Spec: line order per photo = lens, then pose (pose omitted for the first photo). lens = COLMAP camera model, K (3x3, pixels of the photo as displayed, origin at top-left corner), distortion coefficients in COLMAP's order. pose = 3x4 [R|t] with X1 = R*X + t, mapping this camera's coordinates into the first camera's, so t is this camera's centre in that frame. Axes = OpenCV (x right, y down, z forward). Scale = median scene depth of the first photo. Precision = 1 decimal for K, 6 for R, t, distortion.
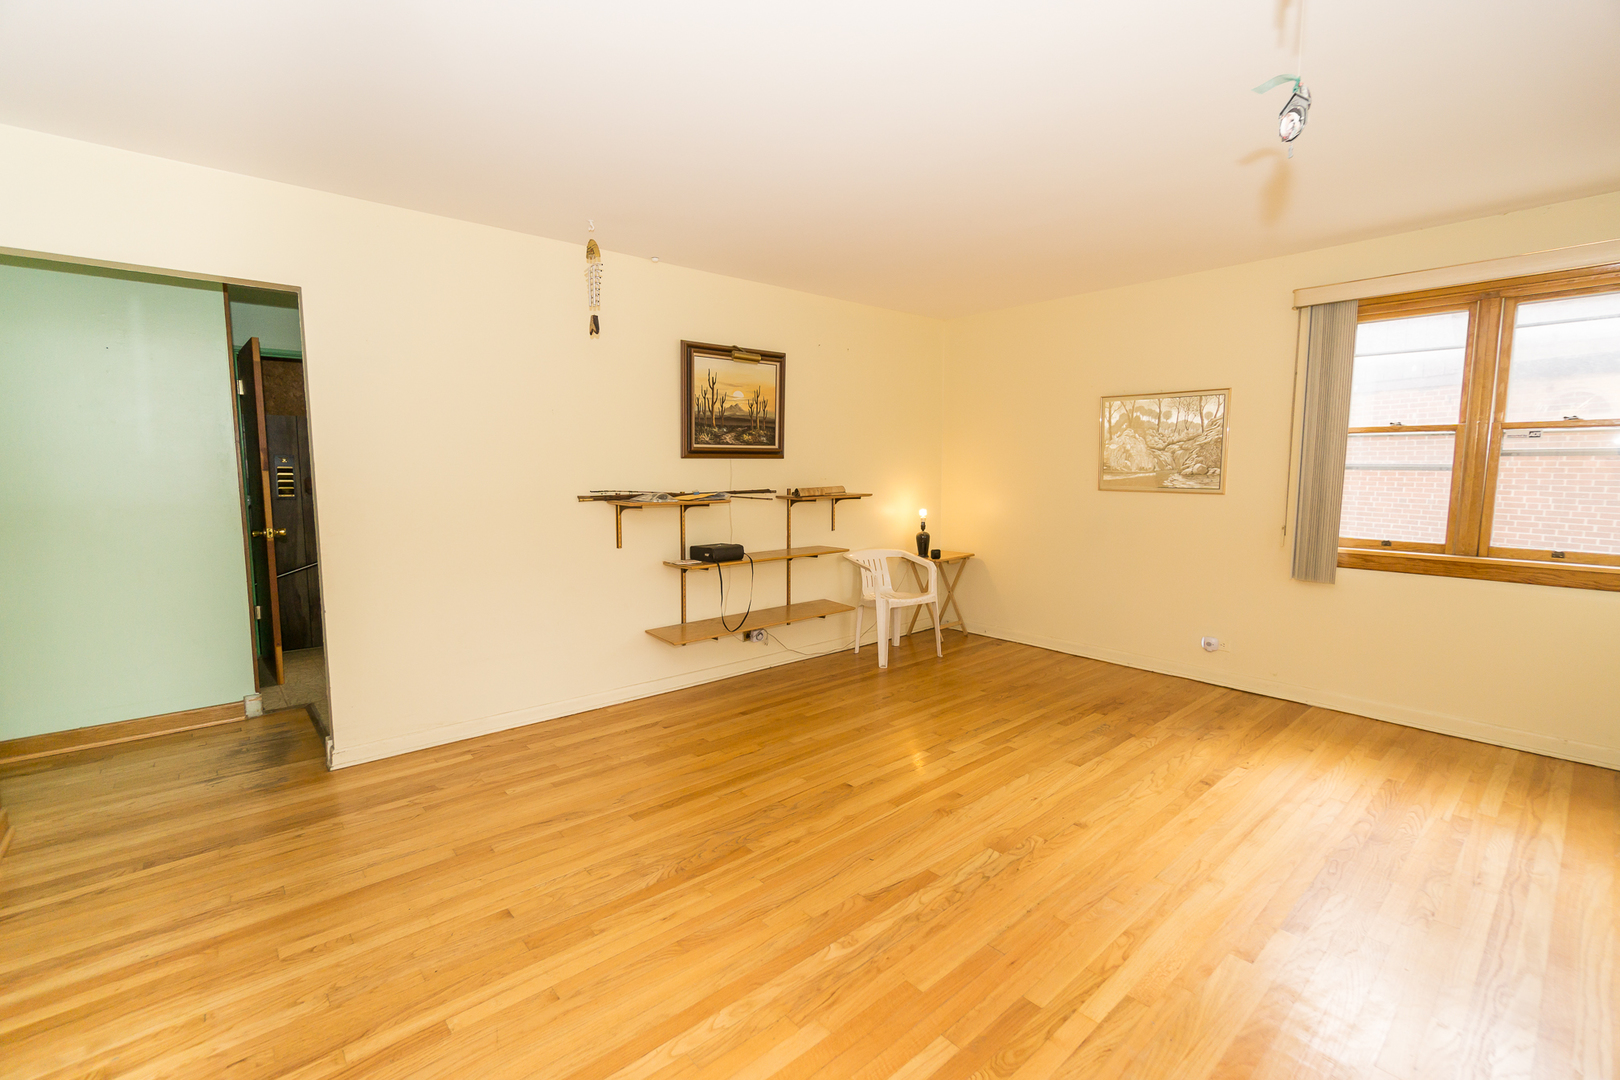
lens RADIAL K [[704.3, 0, 802.4], [0, 704.3, 539.4], [0, 0, 1]] dist [-0.001445, -0.000120]
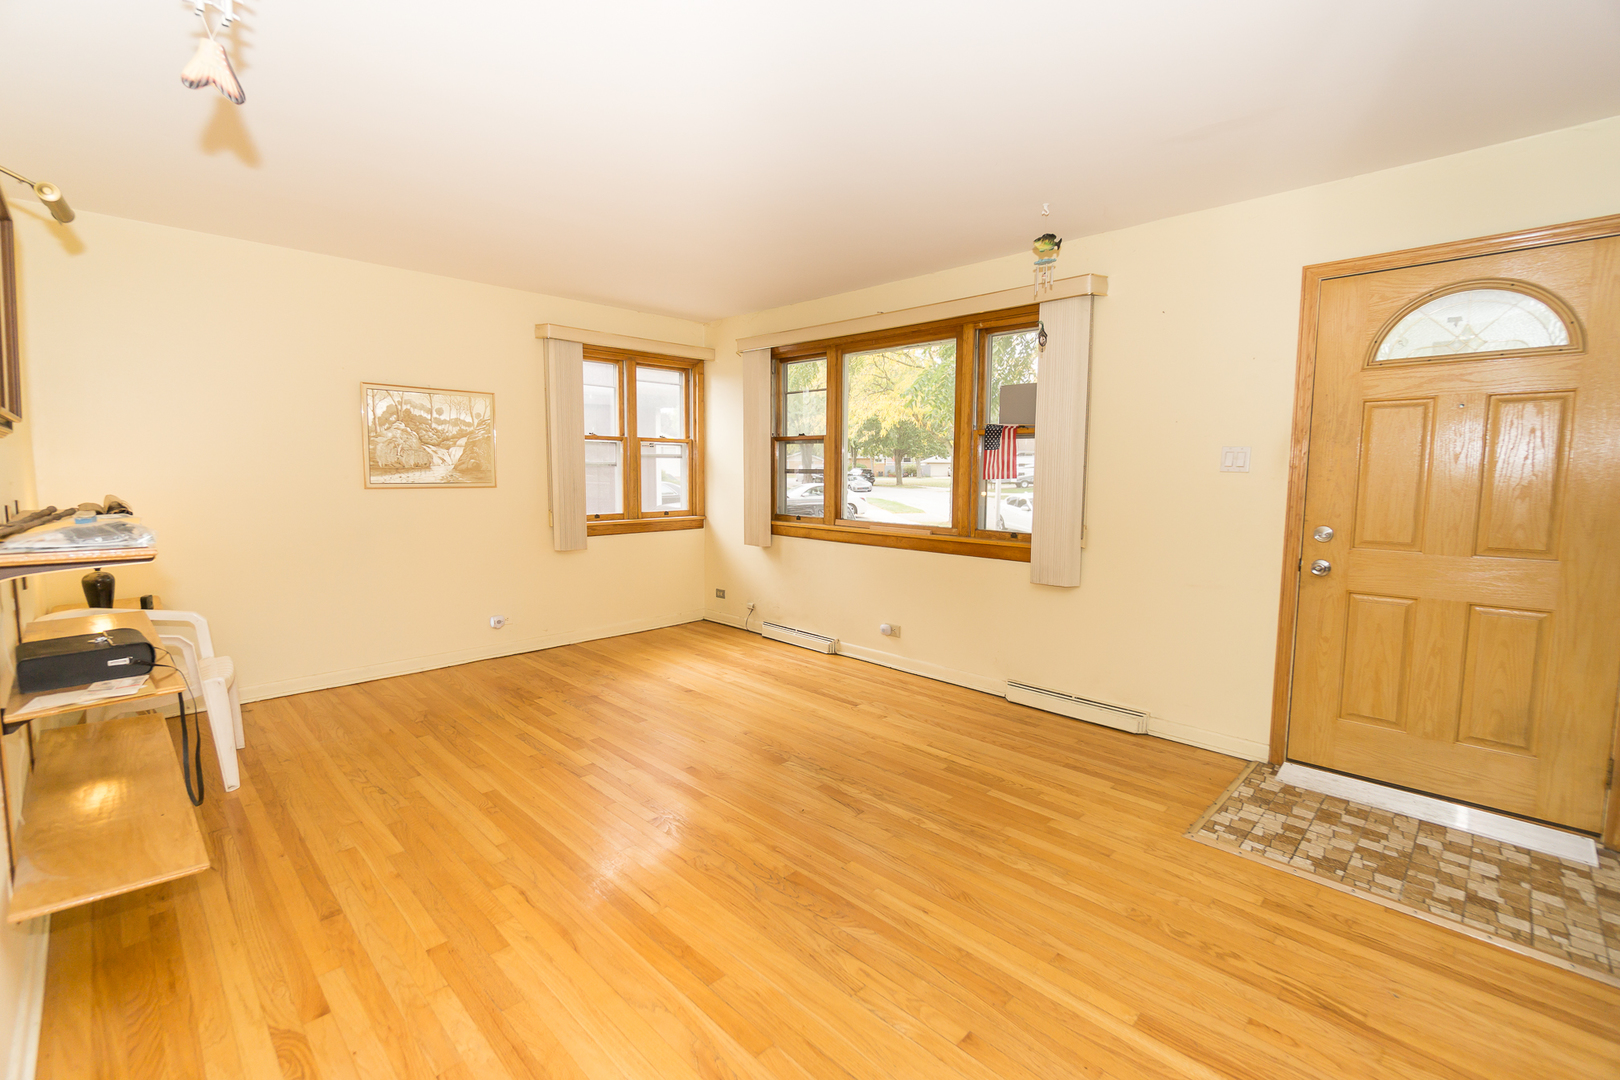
lens RADIAL K [[704.3, 0, 802.9], [0, 704.3, 536.8], [0, 0, 1]] dist [-0.001445, -0.000120]
pose [[-0.068226, -0.098563, 0.992789, -0.634425], [0.098511, 0.989580, 0.105014, -0.062883], [-0.992795, 0.104965, -0.057805, 0.661432]]
